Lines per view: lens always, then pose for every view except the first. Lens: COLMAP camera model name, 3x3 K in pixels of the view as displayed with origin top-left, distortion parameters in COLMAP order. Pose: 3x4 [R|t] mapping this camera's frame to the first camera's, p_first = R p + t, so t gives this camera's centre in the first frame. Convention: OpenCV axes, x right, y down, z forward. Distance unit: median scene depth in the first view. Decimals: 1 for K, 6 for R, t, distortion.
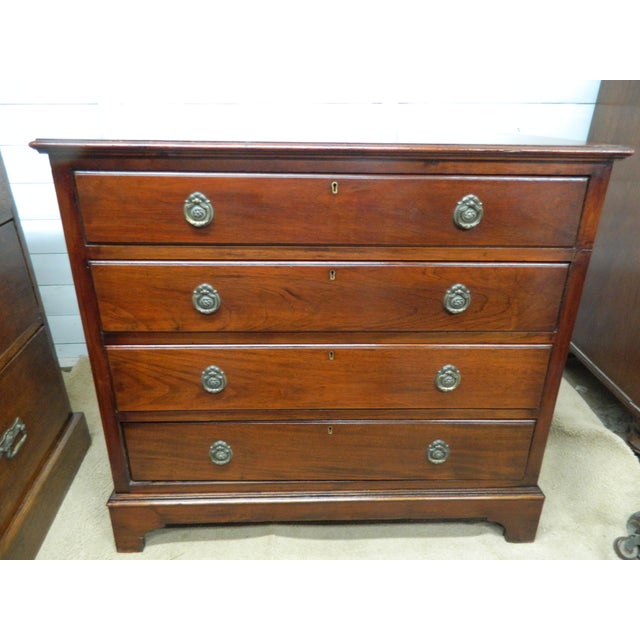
lens RADIAL K [[509.2, 0, 322.6], [0, 509.2, 315.4], [0, 0, 1]] dist [-0.001922, -0.000591]
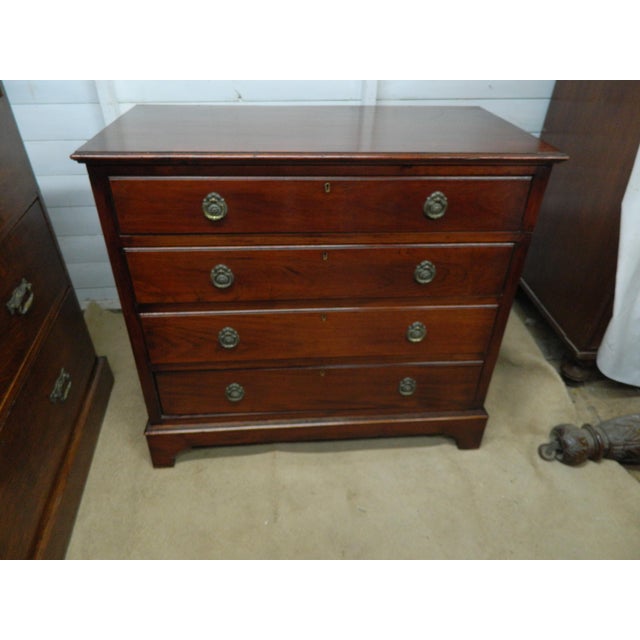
lens RADIAL K [[509.2, 0, 324.5], [0, 509.2, 313.8], [0, 0, 1]] dist [-0.001922, -0.000591]
pose [[0.998268, -0.019622, 0.055468, -0.051561], [0.009092, 0.982872, 0.184066, -0.163252], [-0.058129, -0.183243, 0.981347, -0.224485]]
